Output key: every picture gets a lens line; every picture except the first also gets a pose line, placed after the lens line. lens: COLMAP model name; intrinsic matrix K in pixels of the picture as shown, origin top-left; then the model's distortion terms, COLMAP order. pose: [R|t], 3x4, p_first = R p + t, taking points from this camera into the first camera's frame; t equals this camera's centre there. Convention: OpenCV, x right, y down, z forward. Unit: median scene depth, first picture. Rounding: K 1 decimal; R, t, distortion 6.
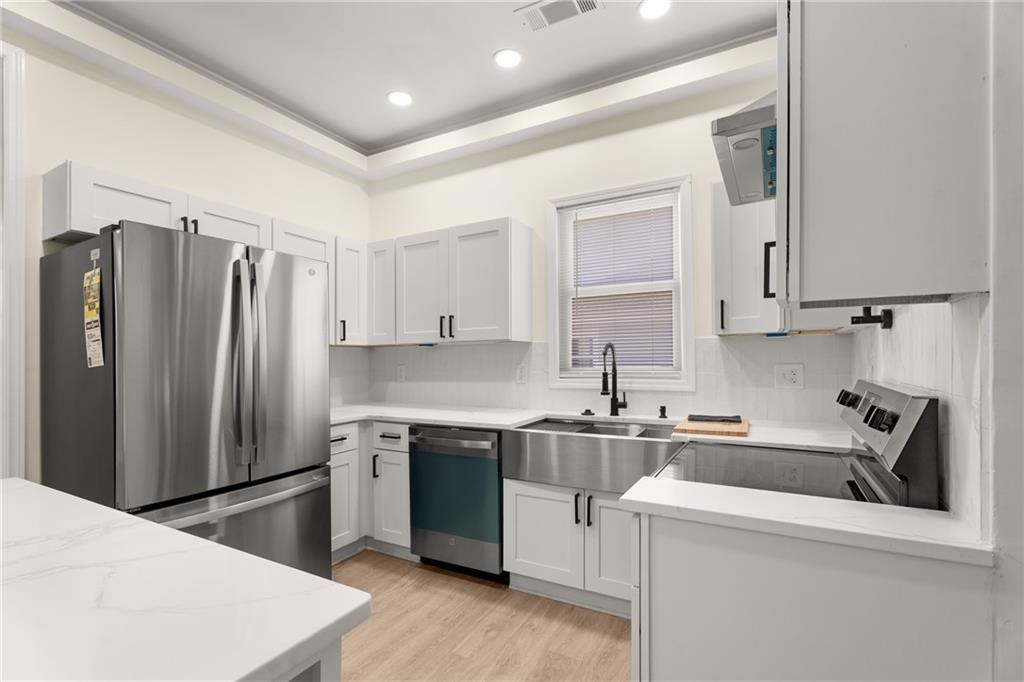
lens RADIAL K [[473.1, 0, 497.7], [0, 473.1, 362.0], [0, 0, 1]] dist [0.000828, 0.000071]
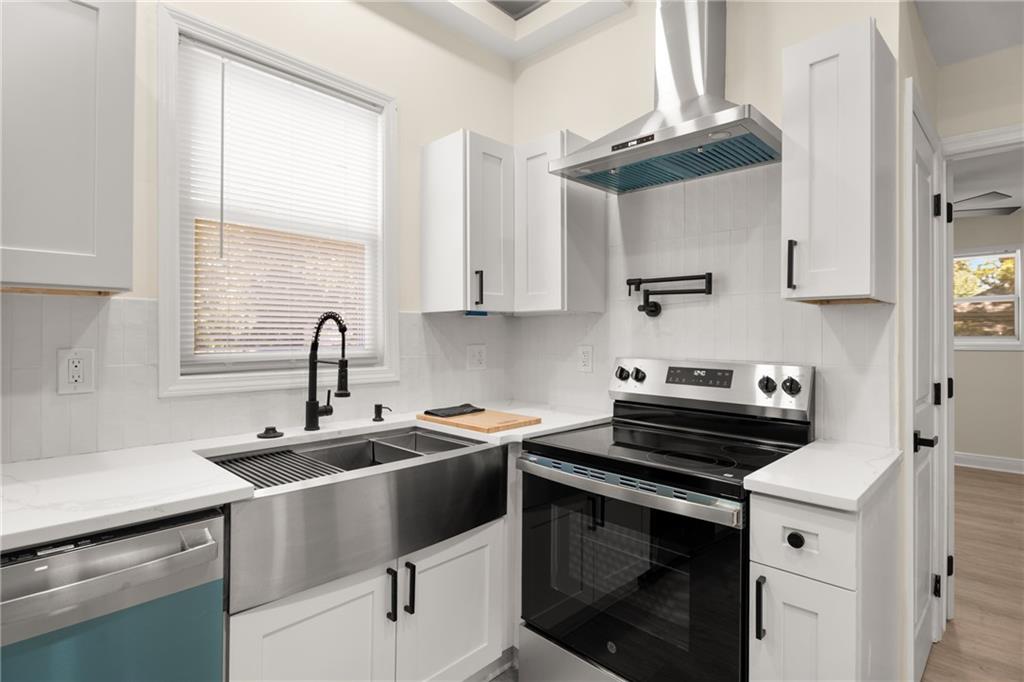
lens RADIAL K [[512.5, 0, 512.0], [0, 512.5, 341.0], [0, 0, 1]] dist [-0.002122, -0.000159]
pose [[0.250991, 0.002071, 0.967987, -0.348688], [0.002428, 0.999993, -0.002769, 0.000220], [-0.967986, 0.003045, 0.250984, 0.607075]]
